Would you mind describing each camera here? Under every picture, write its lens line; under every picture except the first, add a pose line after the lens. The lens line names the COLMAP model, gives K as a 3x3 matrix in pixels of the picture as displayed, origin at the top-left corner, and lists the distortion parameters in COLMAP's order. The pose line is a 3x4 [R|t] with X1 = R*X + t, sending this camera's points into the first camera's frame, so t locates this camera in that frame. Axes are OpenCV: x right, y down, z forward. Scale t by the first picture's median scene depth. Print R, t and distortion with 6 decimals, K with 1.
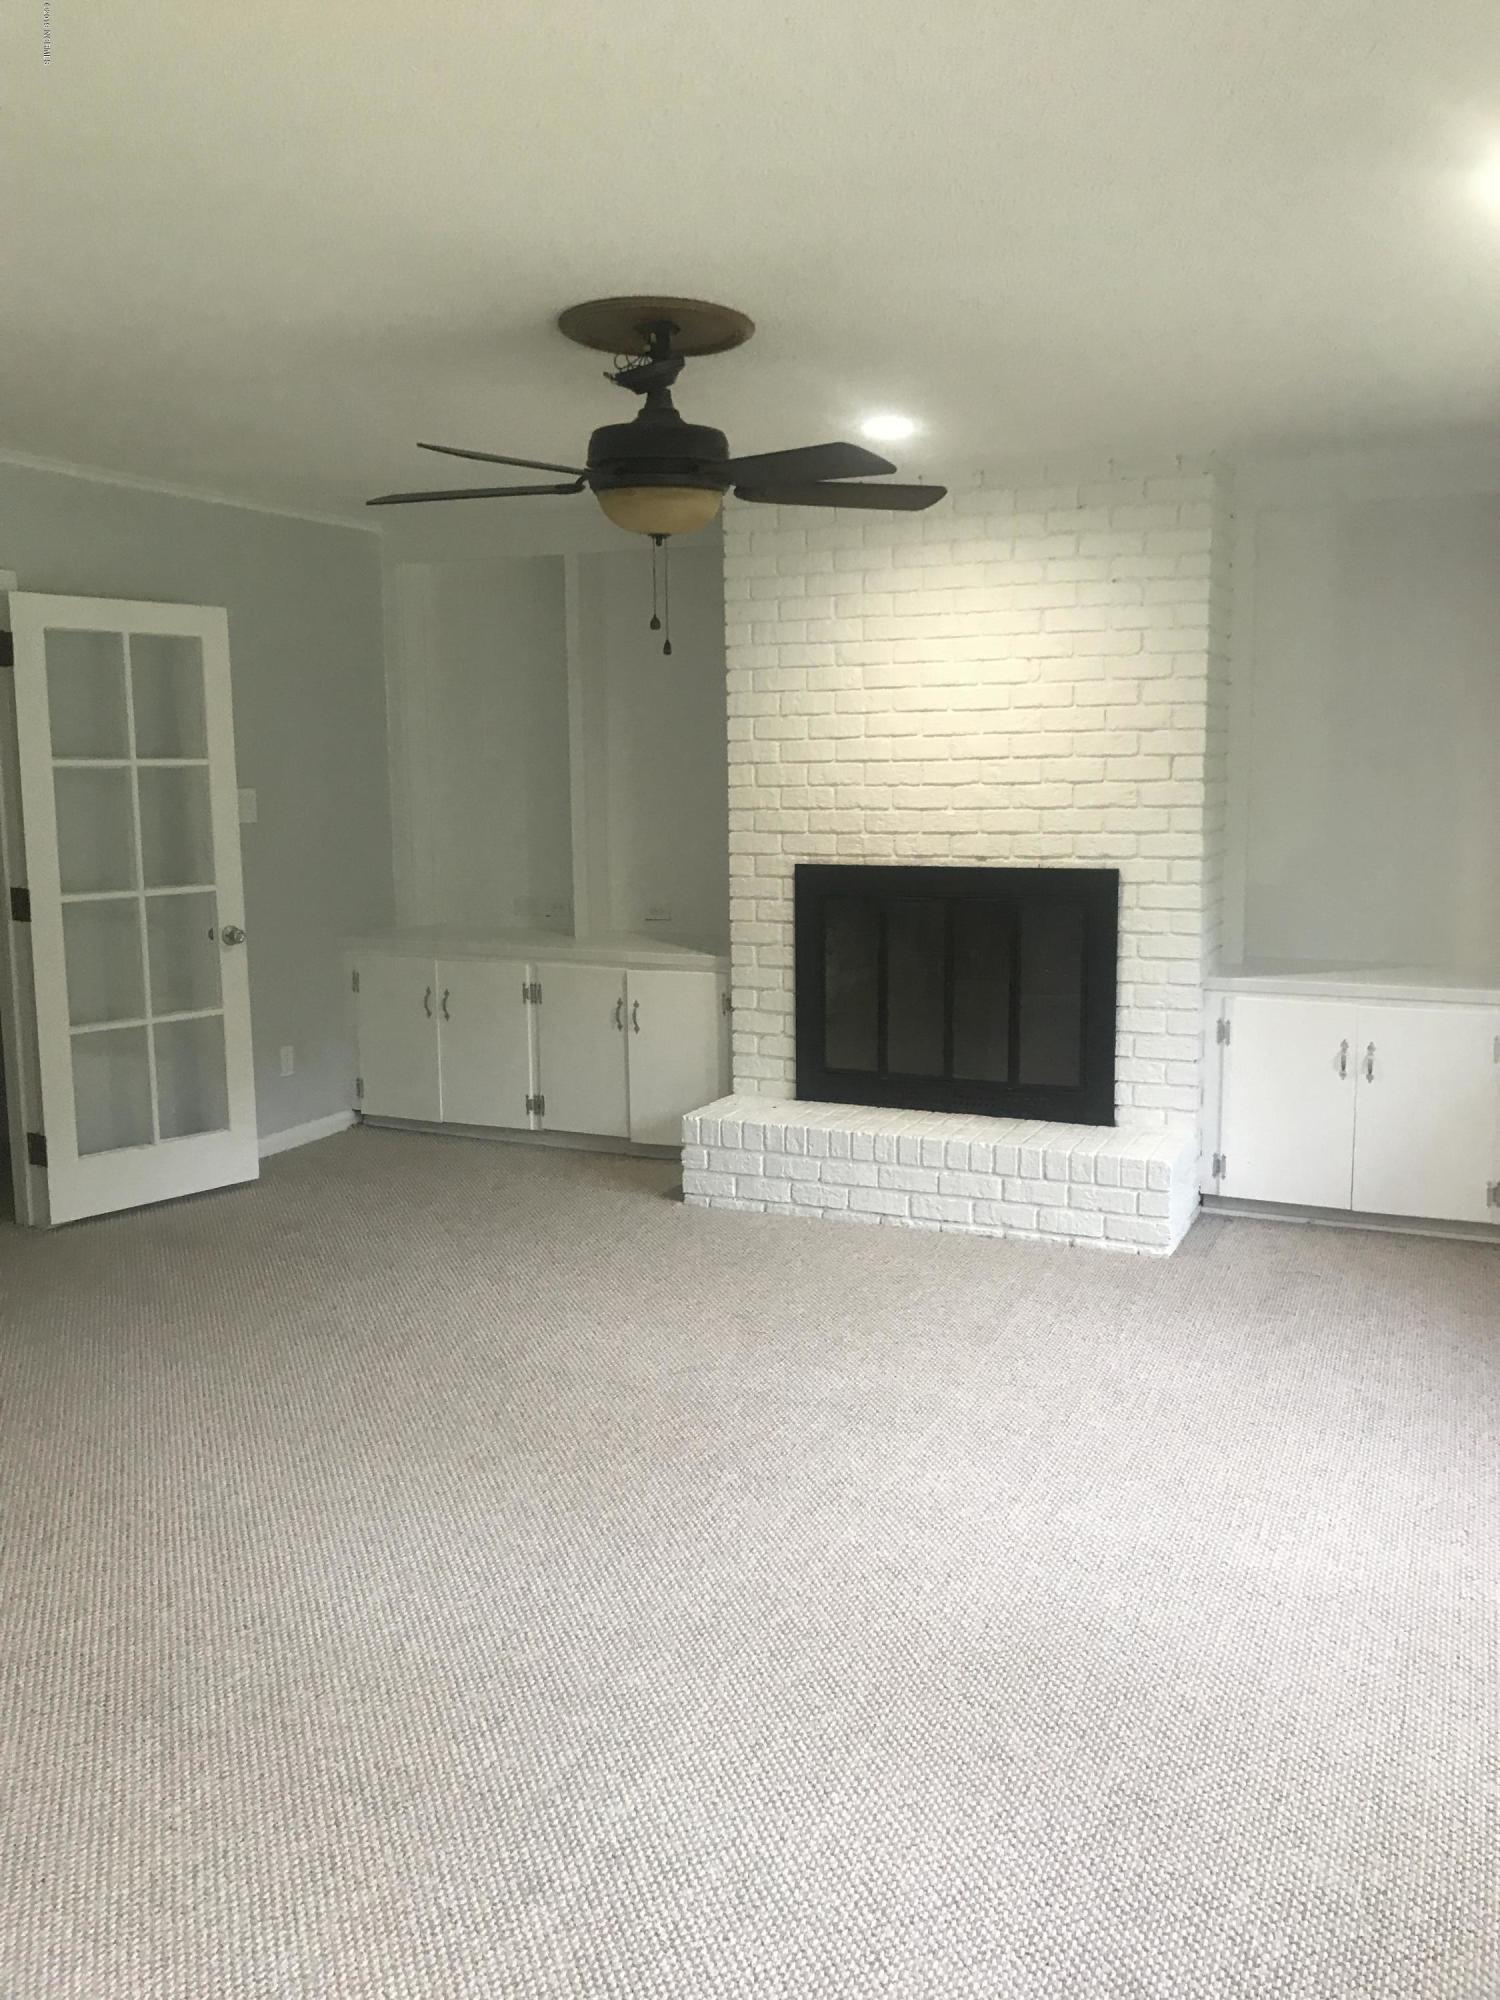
lens RADIAL K [[1642.5, 0, 741.6], [0, 1642.5, 991.4], [0, 0, 1]] dist [0.024707, -0.022748]
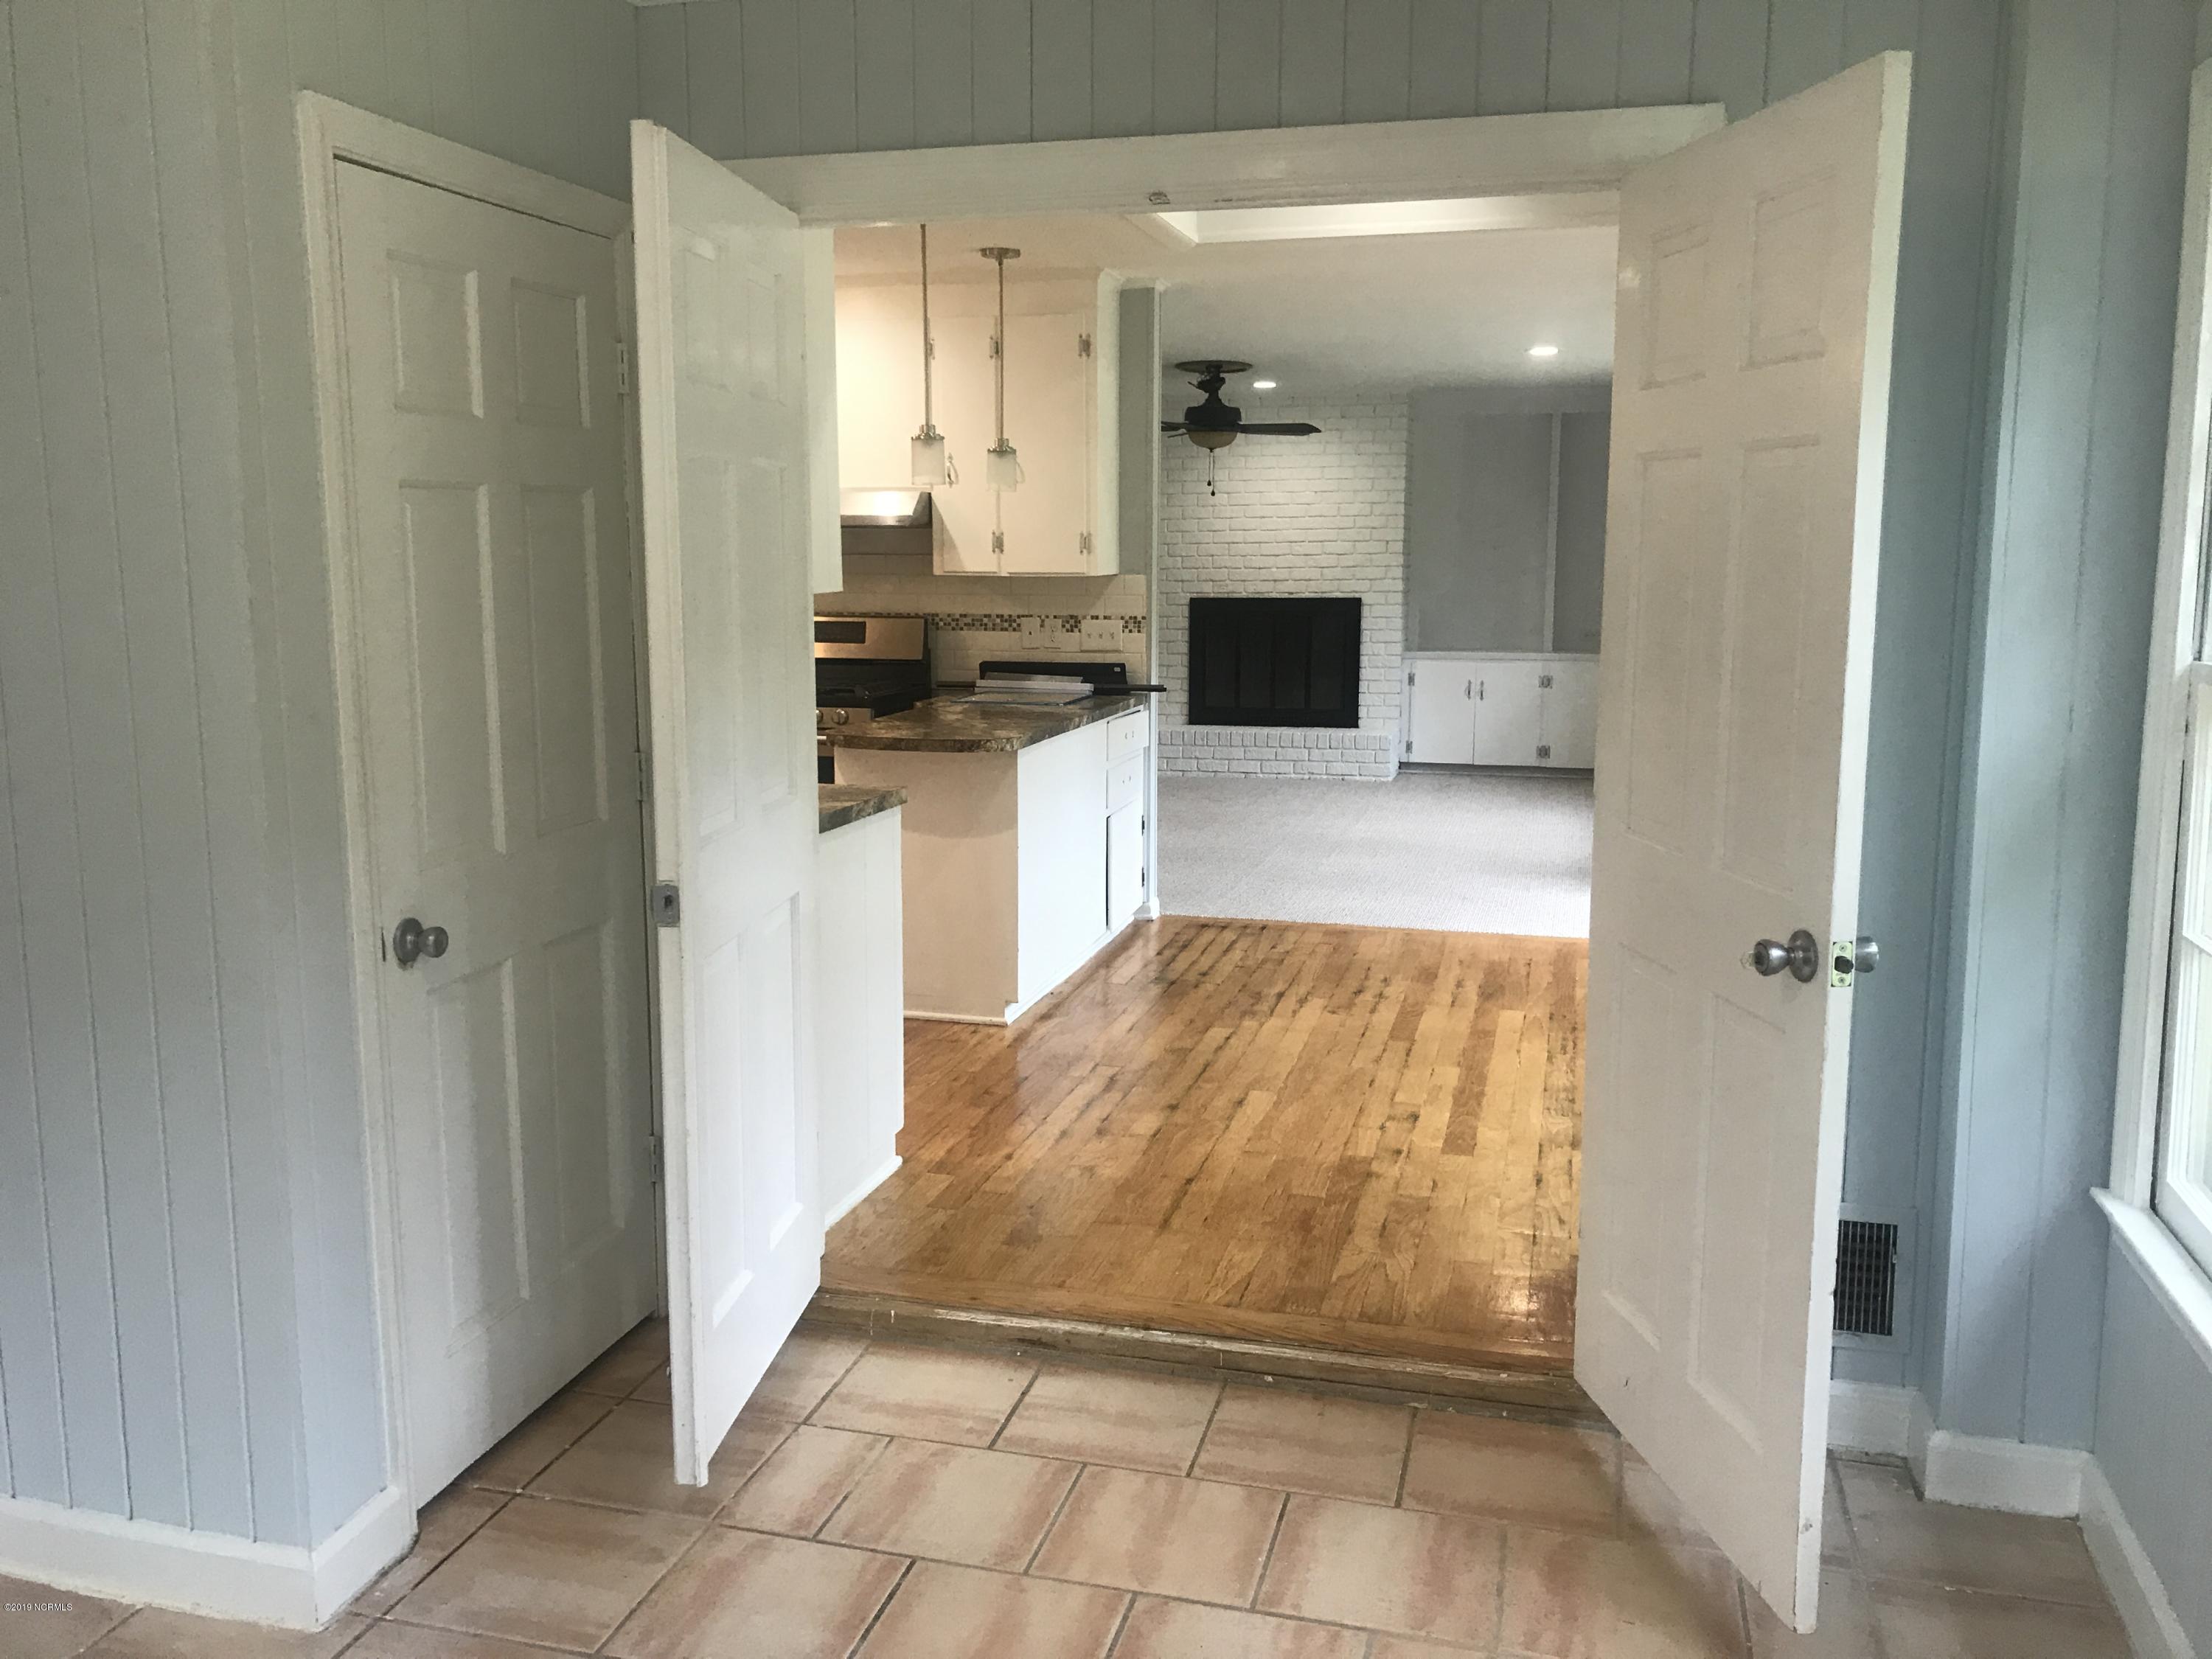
lens RADIAL K [[1816.6, 0, 1042.5], [0, 1816.6, 859.2], [0, 0, 1]] dist [0.024707, -0.022748]
pose [[0.989506, -0.017734, 0.143397, -0.480413], [0.013831, 0.999508, 0.028165, 0.176890], [-0.143825, -0.025886, 0.989264, -1.150941]]
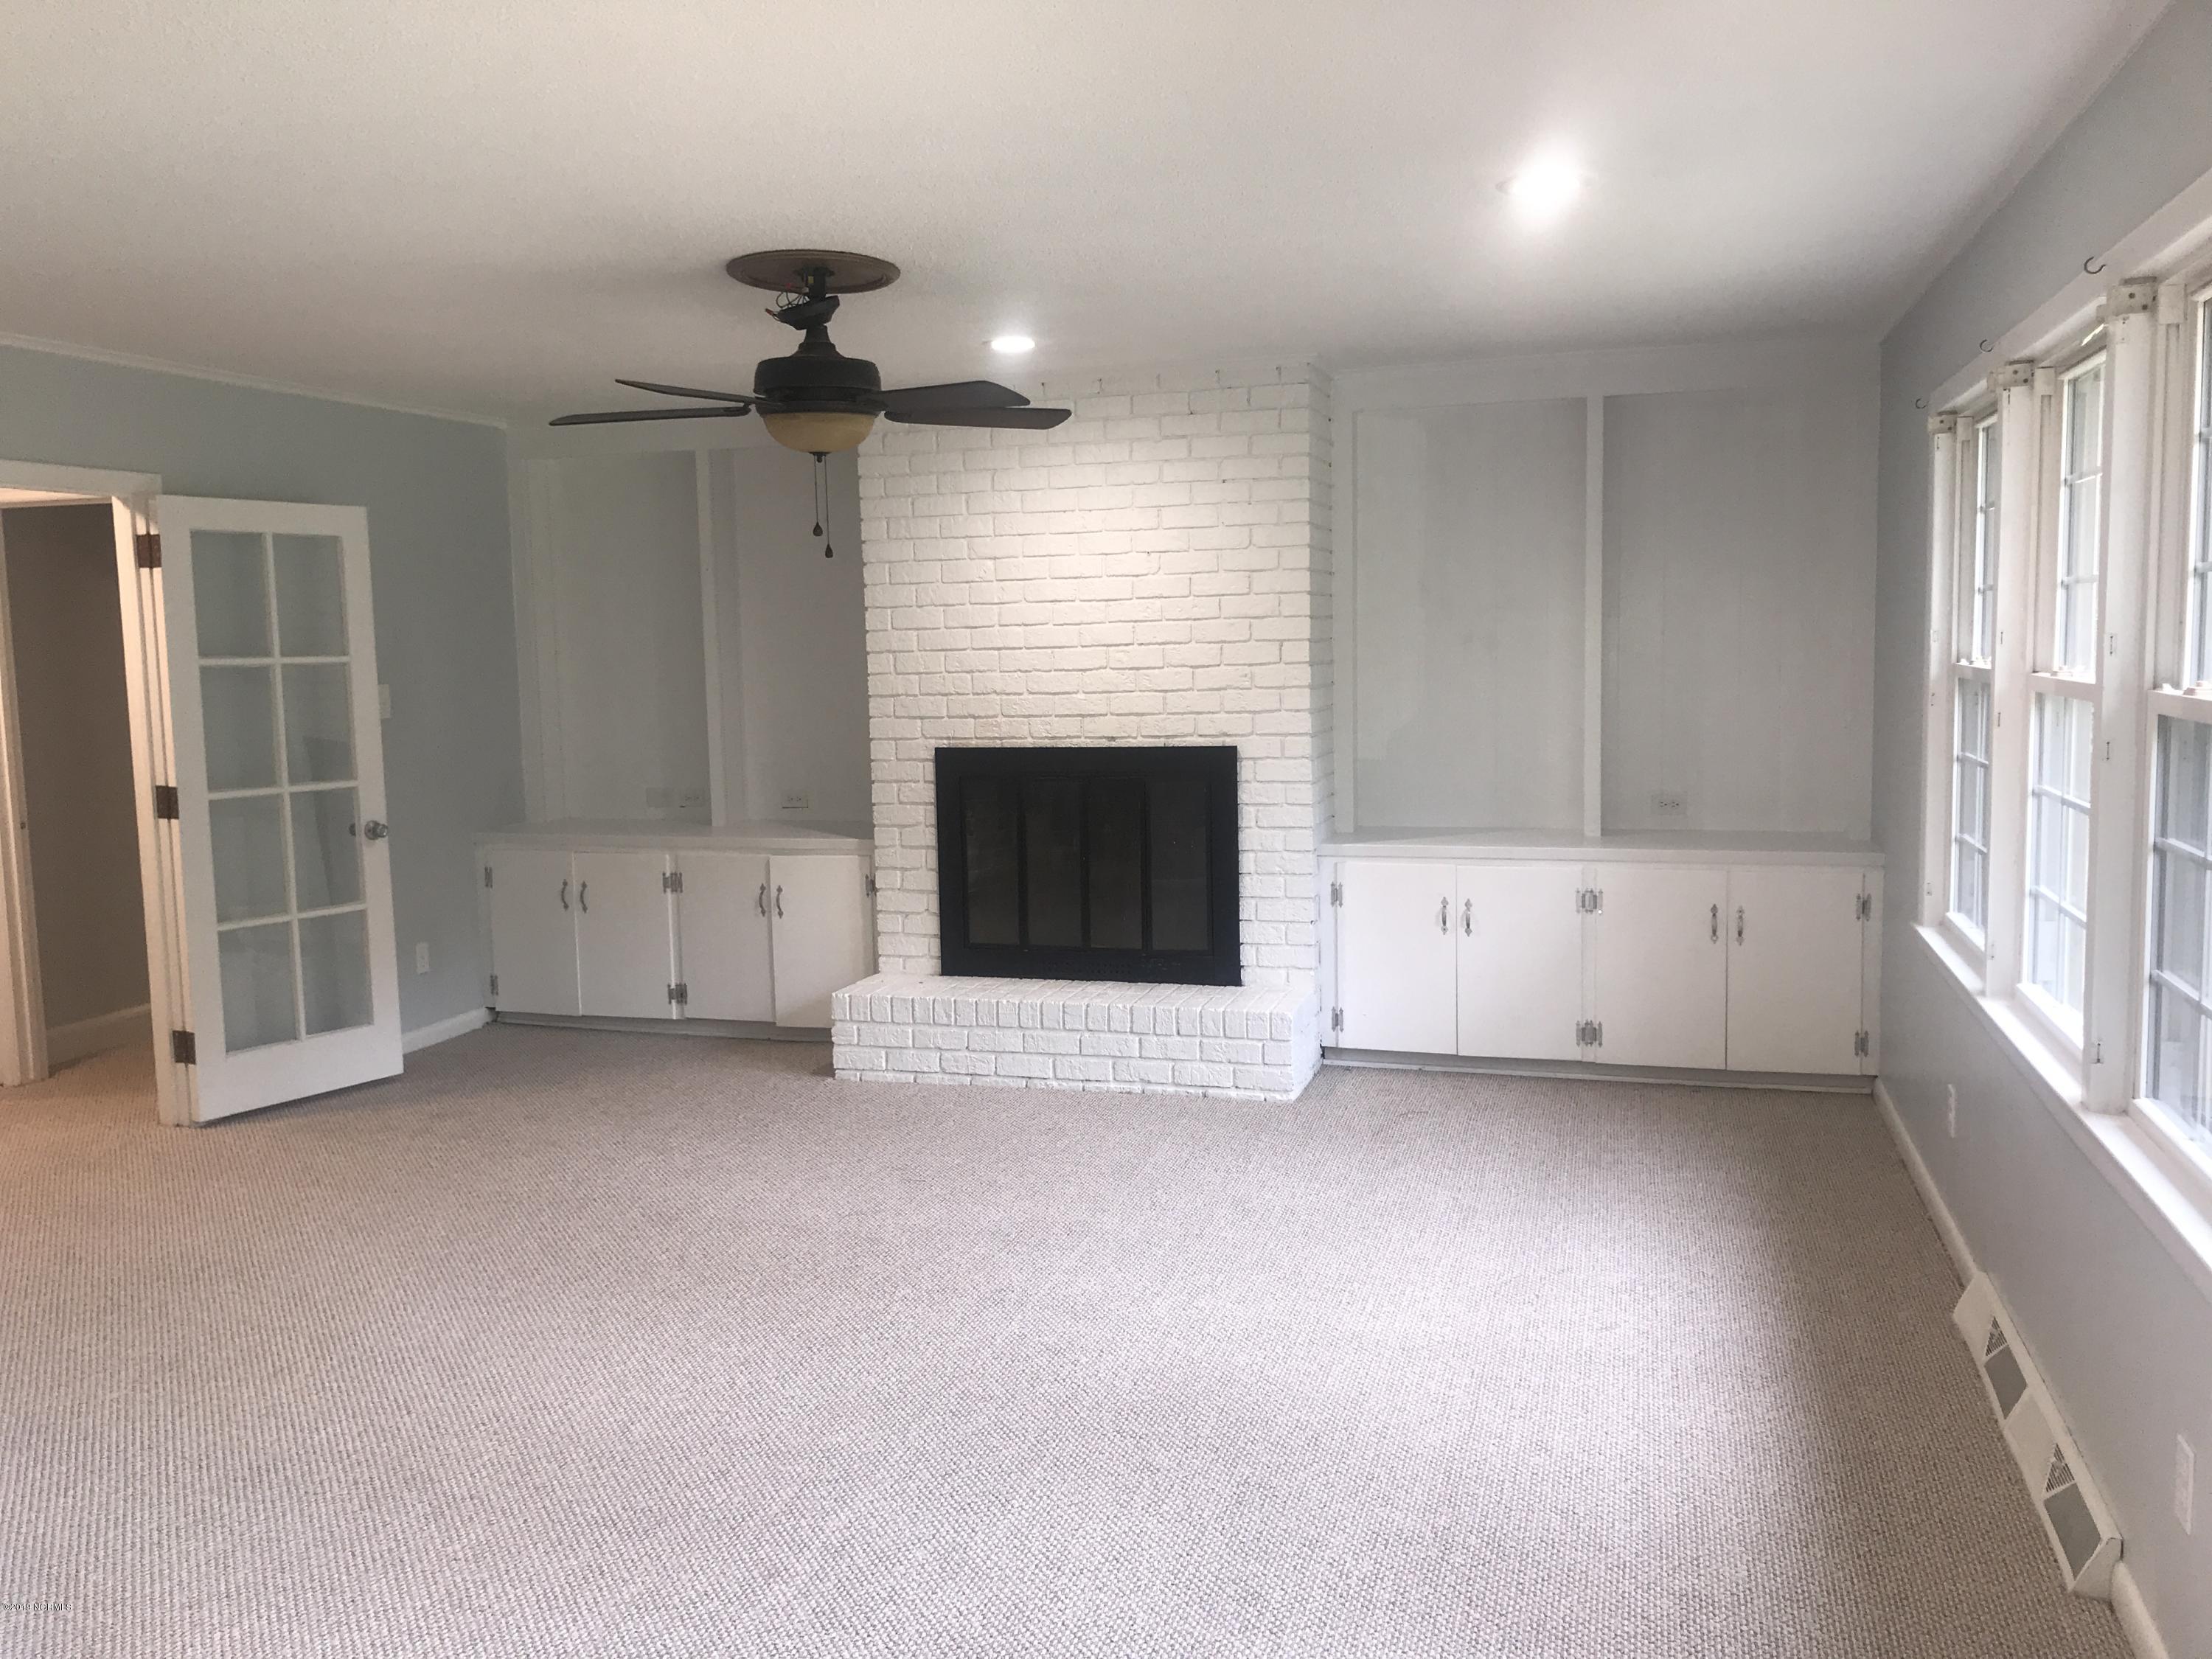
lens RADIAL K [[1816.6, 0, 1055.1], [0, 1816.6, 827.3], [0, 0, 1]] dist [0.024707, -0.022748]
pose [[0.993264, -0.024389, 0.113279, -0.025349], [0.029024, 0.998800, -0.039445, 0.022536], [-0.112182, 0.042468, 0.992780, -0.166819]]
